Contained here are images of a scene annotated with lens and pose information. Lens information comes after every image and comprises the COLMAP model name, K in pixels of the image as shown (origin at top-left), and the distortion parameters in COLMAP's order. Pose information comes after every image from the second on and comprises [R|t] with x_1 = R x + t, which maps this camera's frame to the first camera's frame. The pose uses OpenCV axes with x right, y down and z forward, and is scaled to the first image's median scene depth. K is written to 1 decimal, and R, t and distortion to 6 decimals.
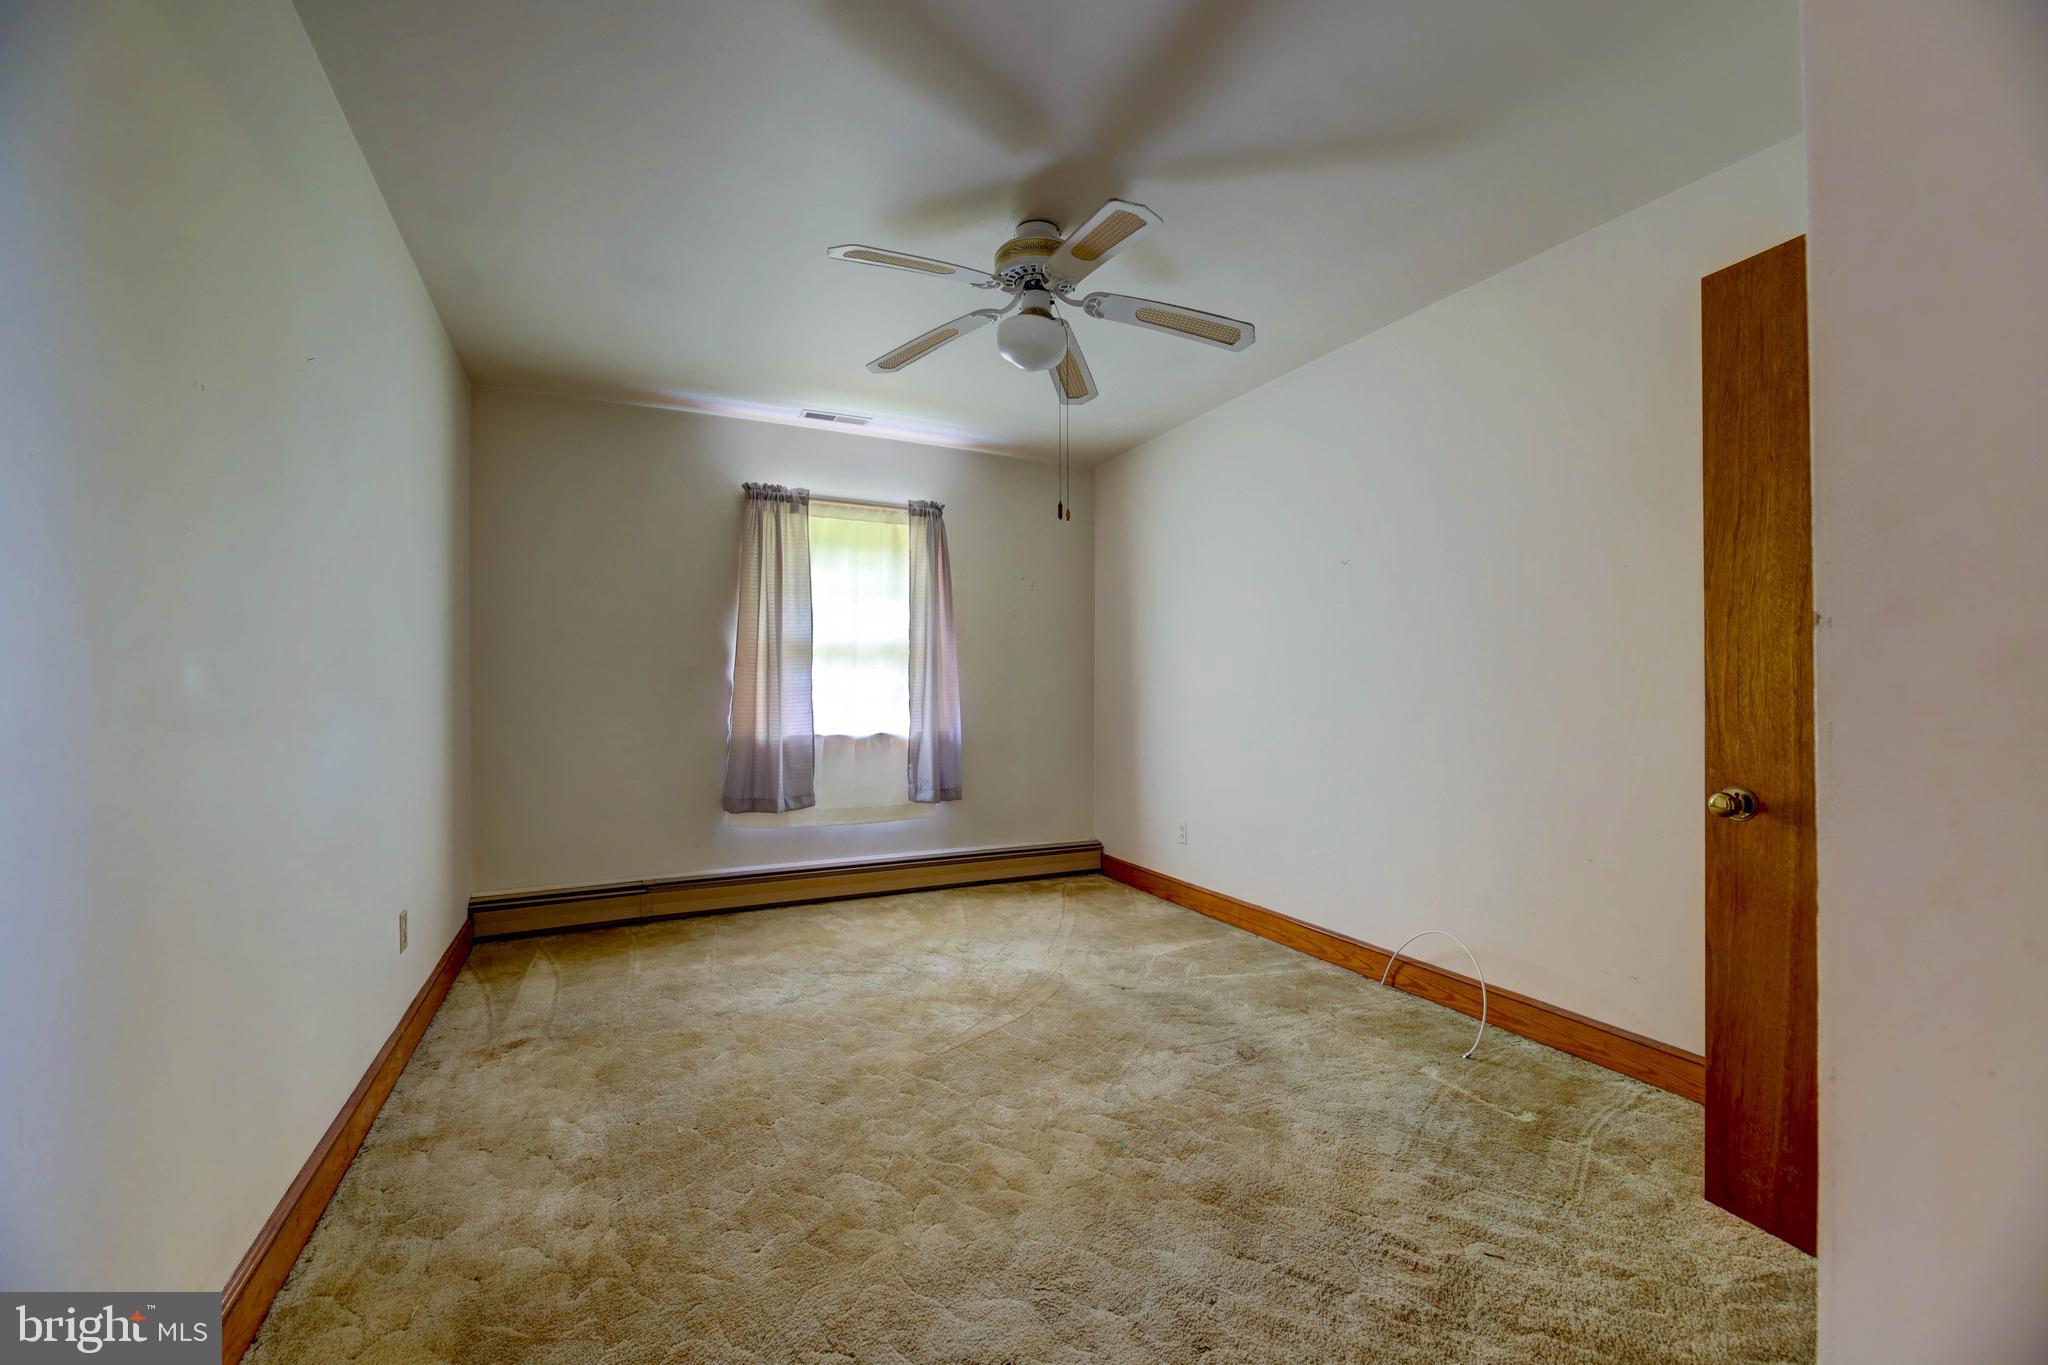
lens RADIAL K [[835.0, 0, 1024.5], [0, 835.0, 691.2], [0, 0, 1]] dist [0.003131, -0.004221]
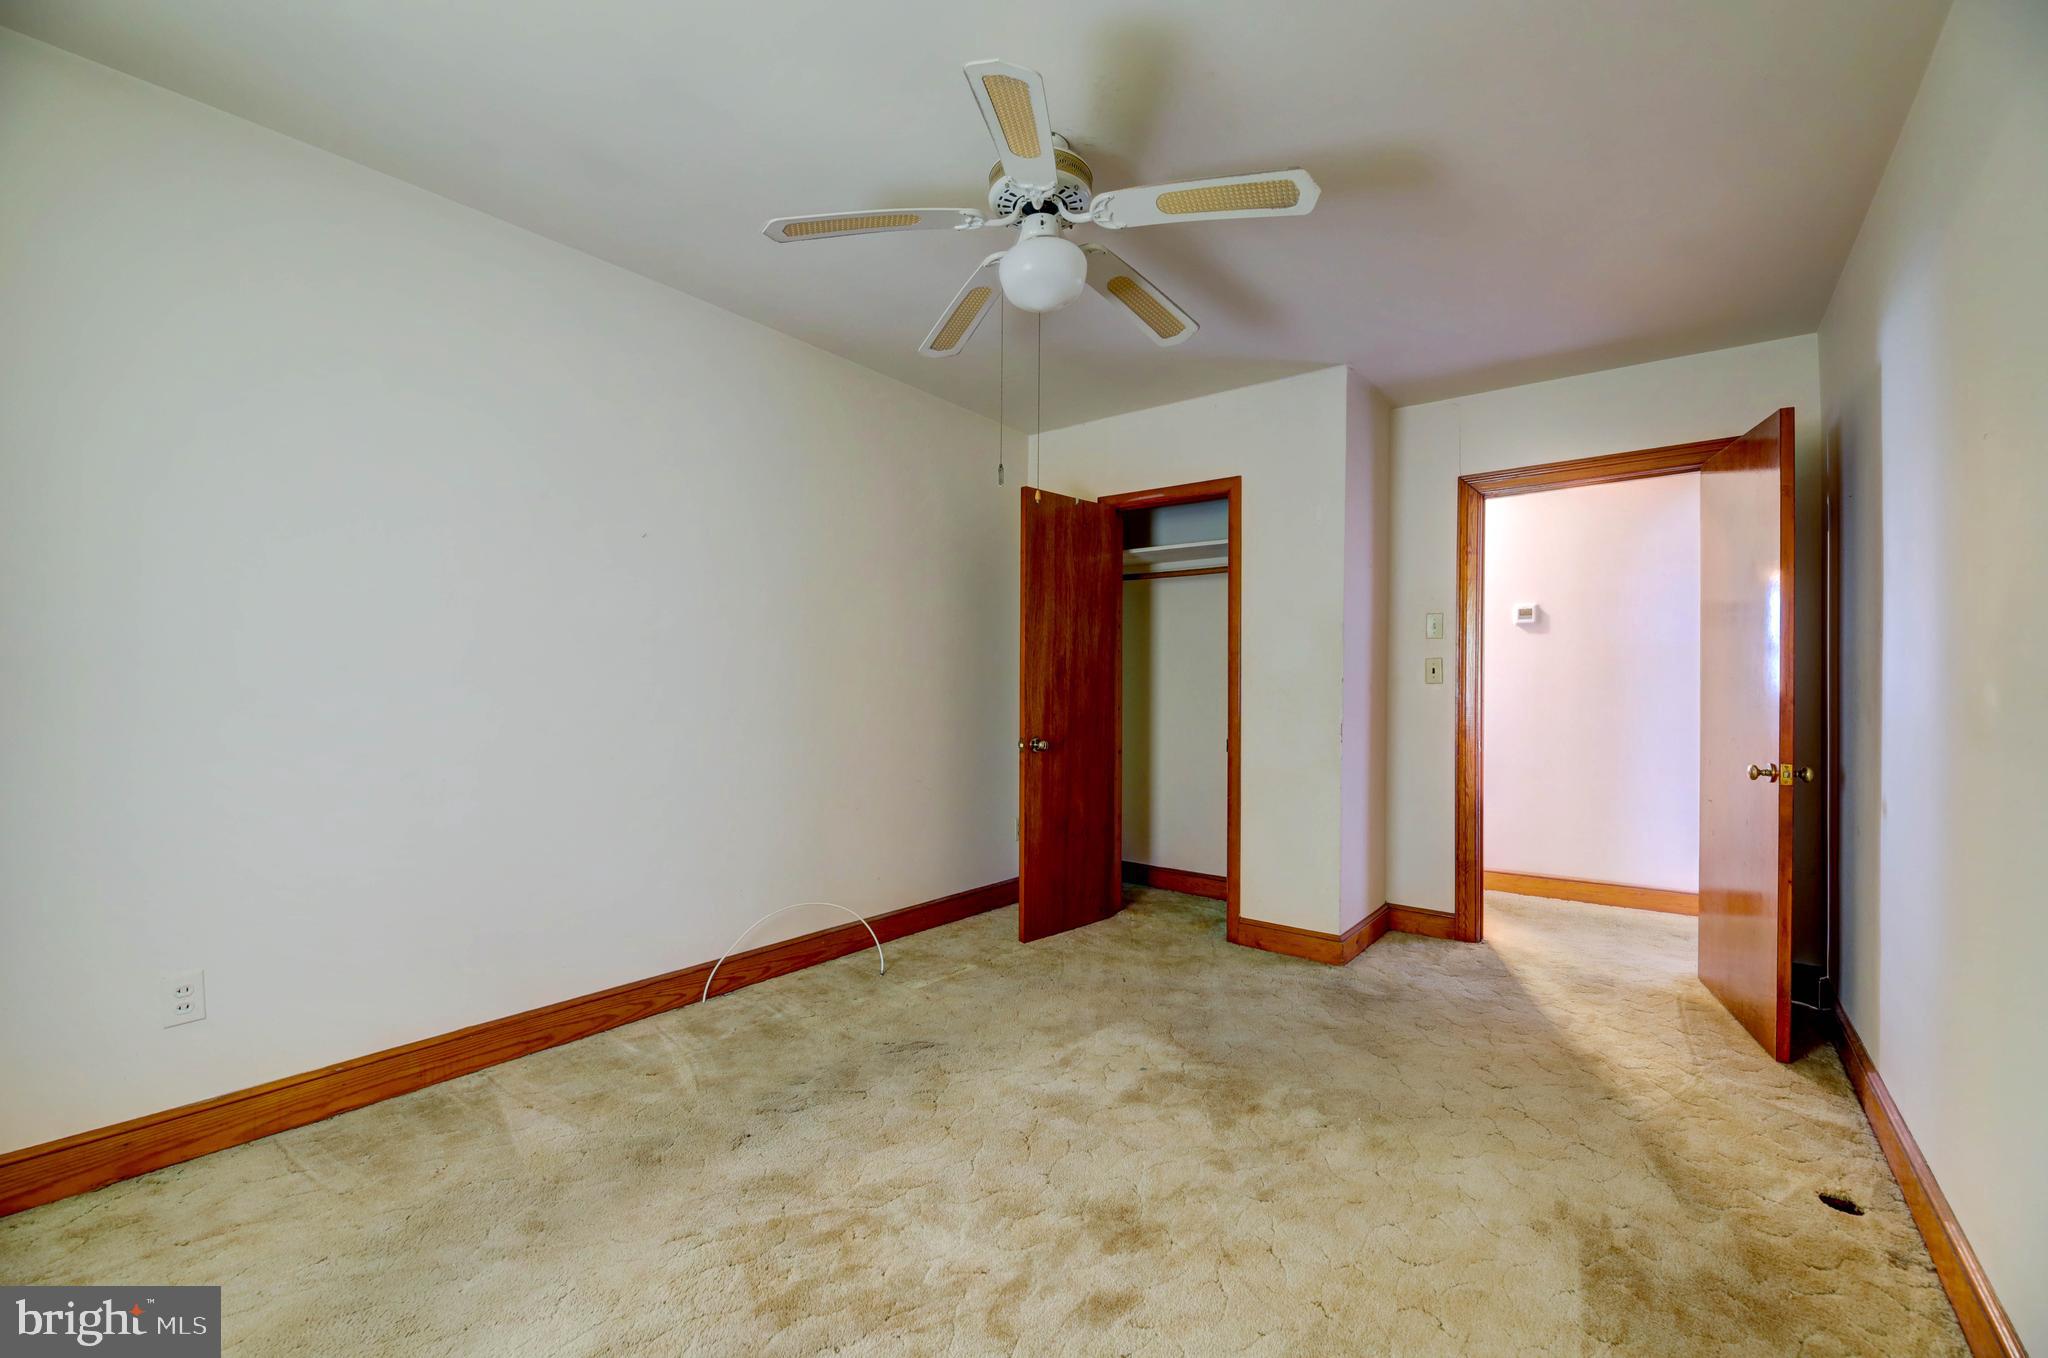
lens RADIAL K [[835.0, 0, 1020.5], [0, 835.0, 672.3], [0, 0, 1]] dist [0.003131, -0.004221]
pose [[-0.430018, -0.005785, 0.902802, -0.581795], [-0.020017, 0.999795, -0.003128, -0.034376], [-0.902598, -0.019417, -0.430046, 1.049029]]
